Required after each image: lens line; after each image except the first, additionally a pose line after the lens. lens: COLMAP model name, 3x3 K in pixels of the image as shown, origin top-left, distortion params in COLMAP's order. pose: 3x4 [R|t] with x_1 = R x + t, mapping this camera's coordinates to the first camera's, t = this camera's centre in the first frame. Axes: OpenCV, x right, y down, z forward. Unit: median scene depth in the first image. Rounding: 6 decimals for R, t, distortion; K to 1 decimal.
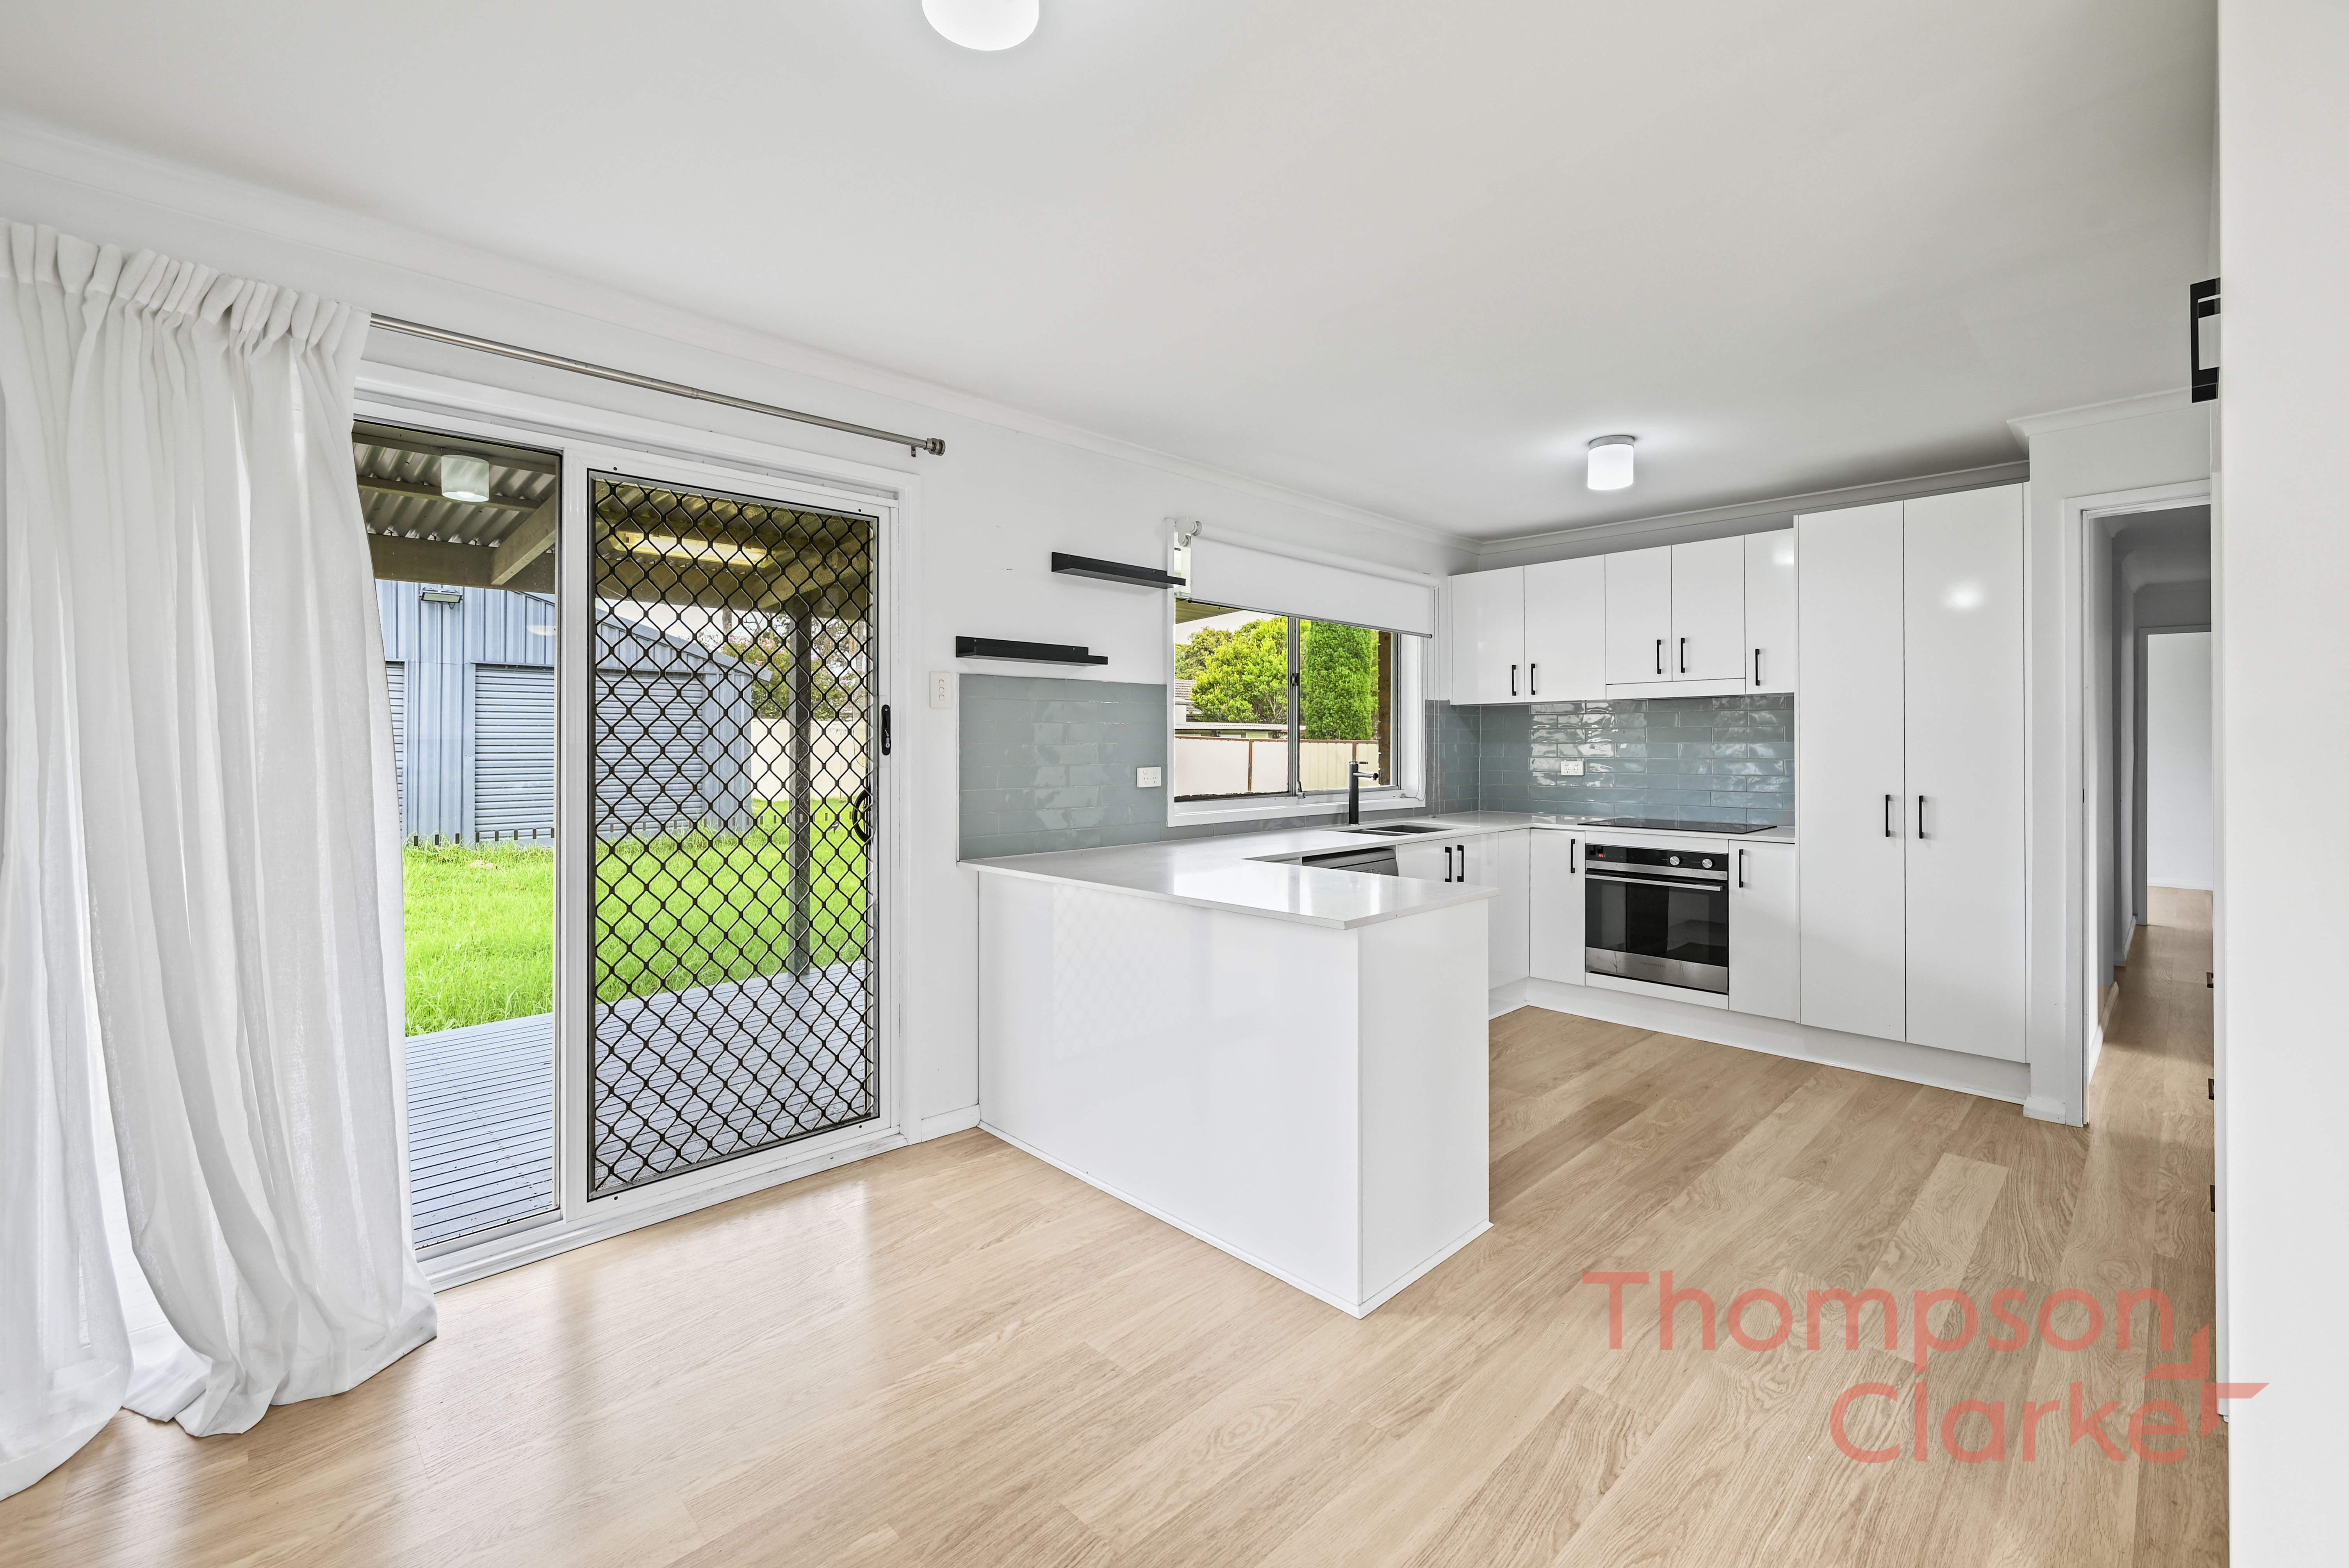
lens RADIAL K [[980.0, 0, 1165.7], [0, 980.0, 738.0], [0, 0, 1]] dist [-0.000477, -0.000480]
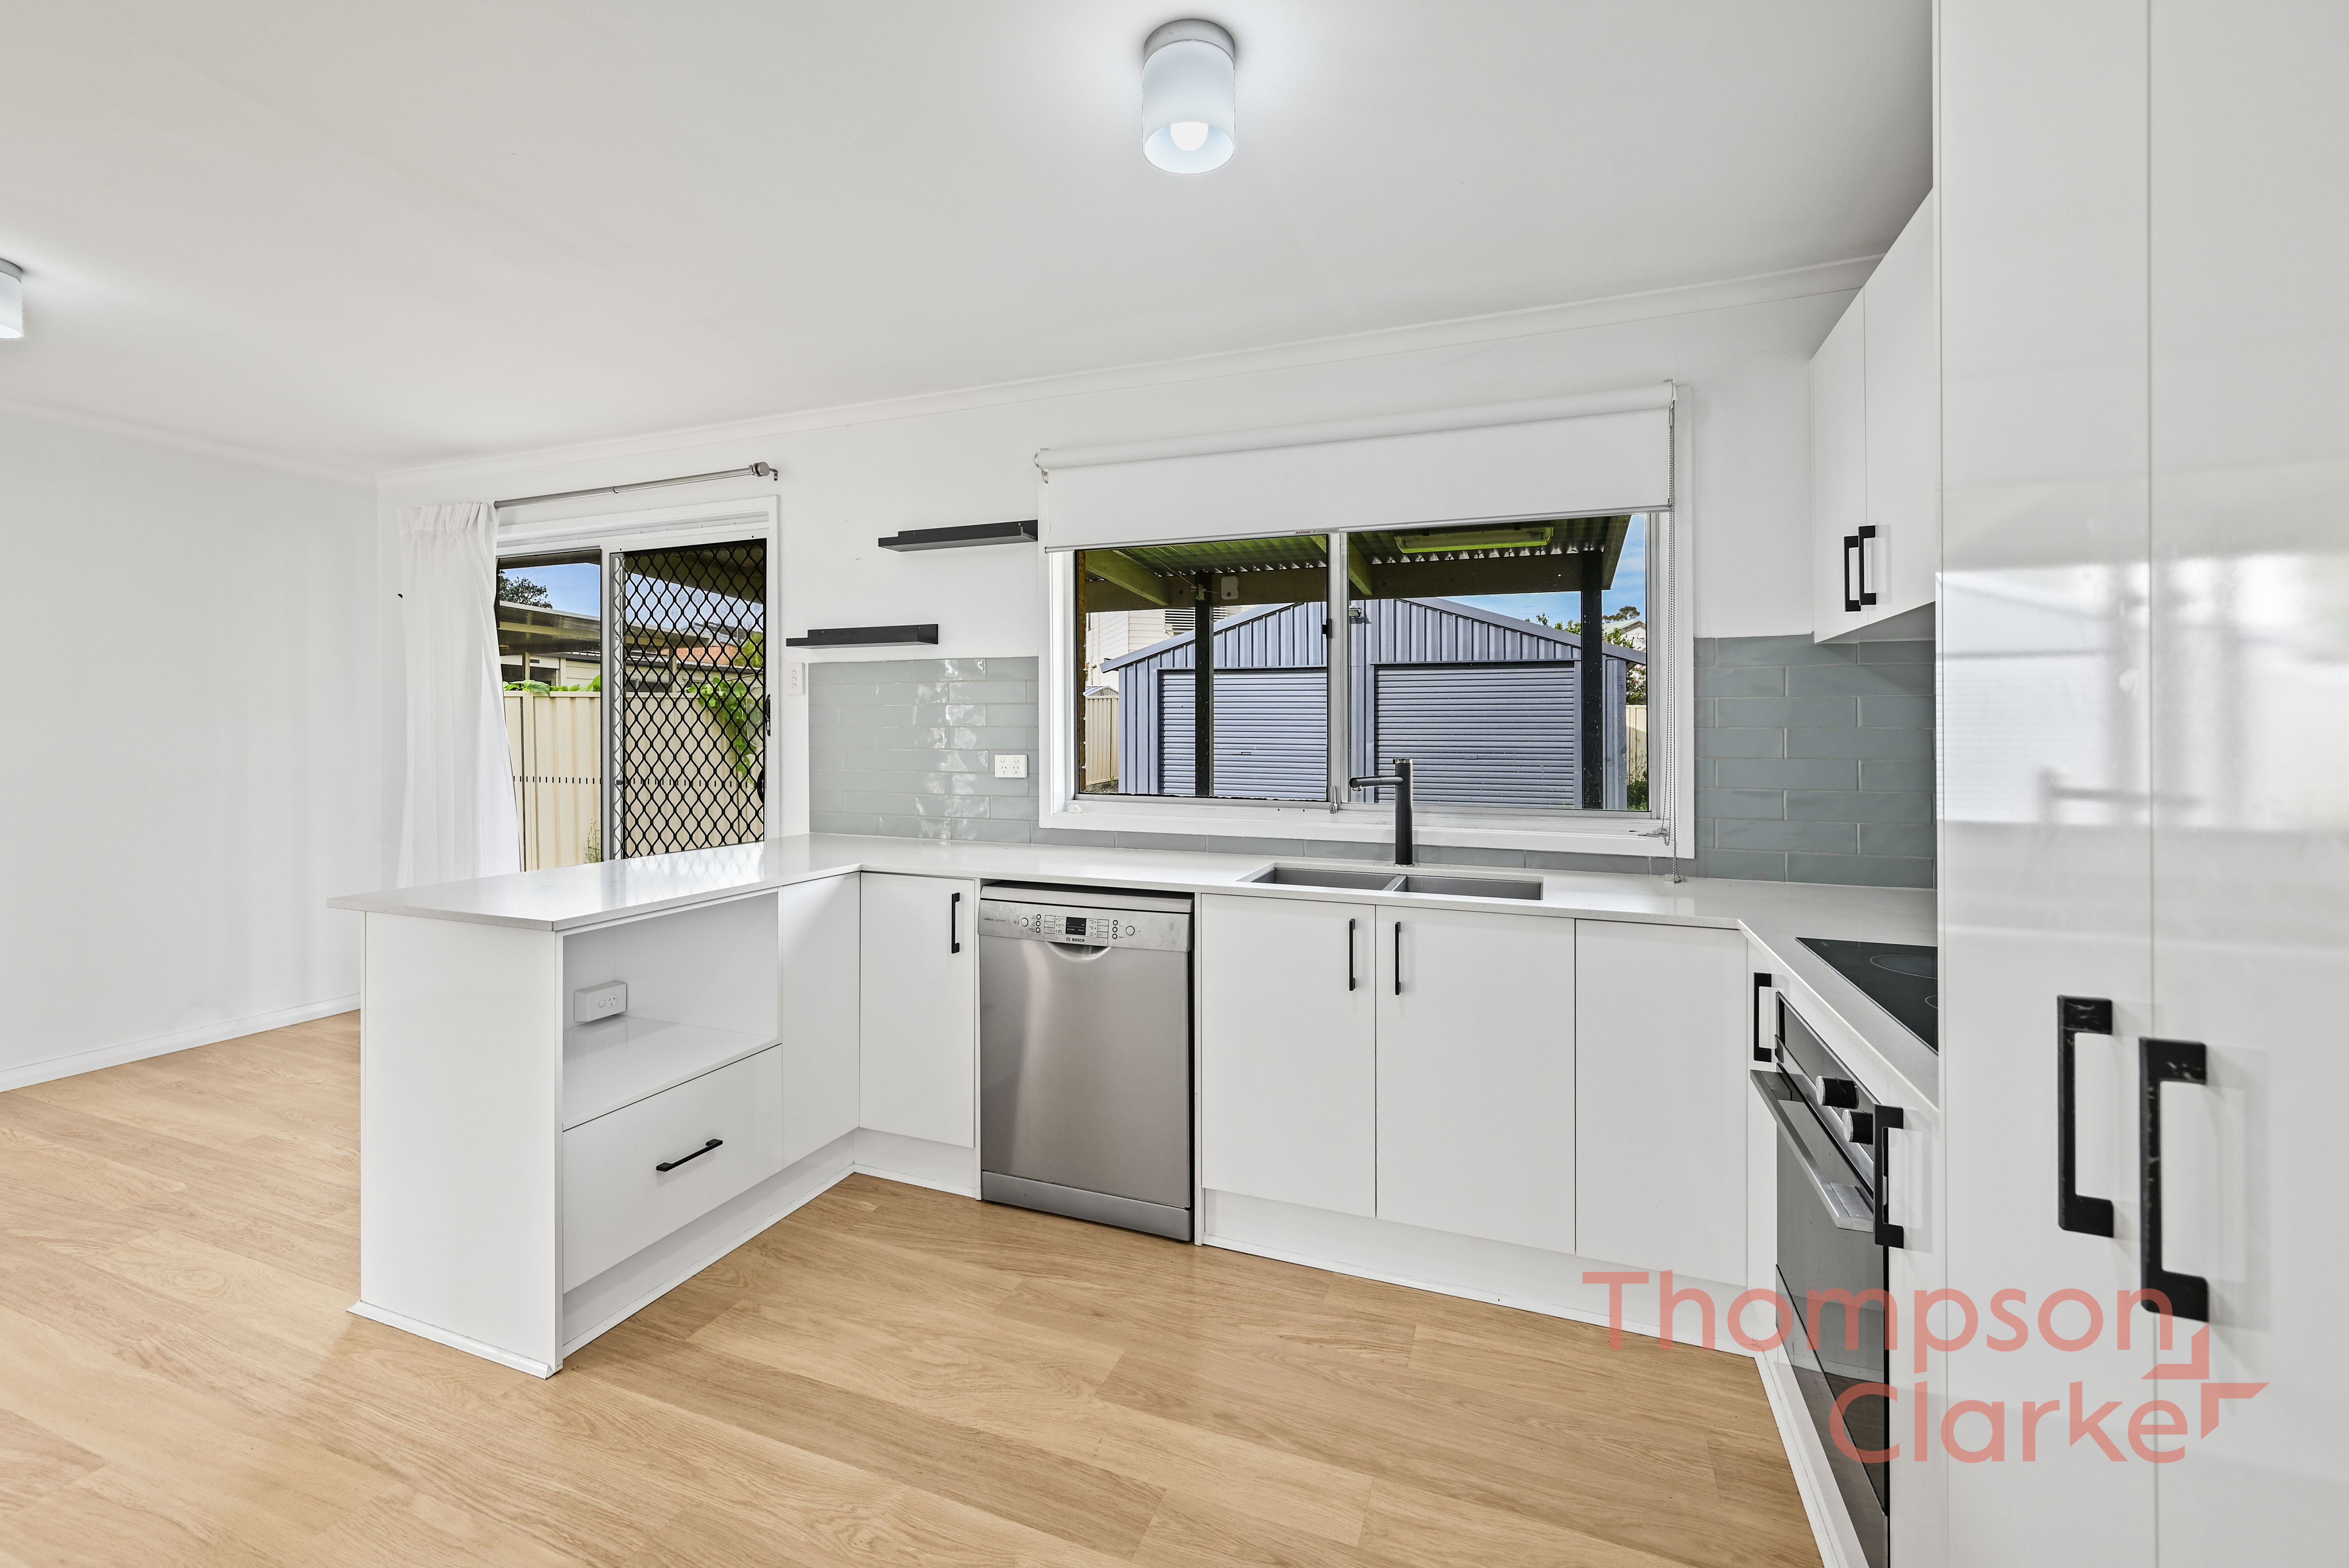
lens RADIAL K [[980.0, 0, 1165.7], [0, 980.0, 738.0], [0, 0, 1]] dist [-0.000477, -0.000480]
pose [[0.418836, 0.006895, -0.908036, 0.879012], [0.001651, 0.999964, 0.008354, 0.008948], [0.908060, -0.004998, 0.418809, 0.823740]]
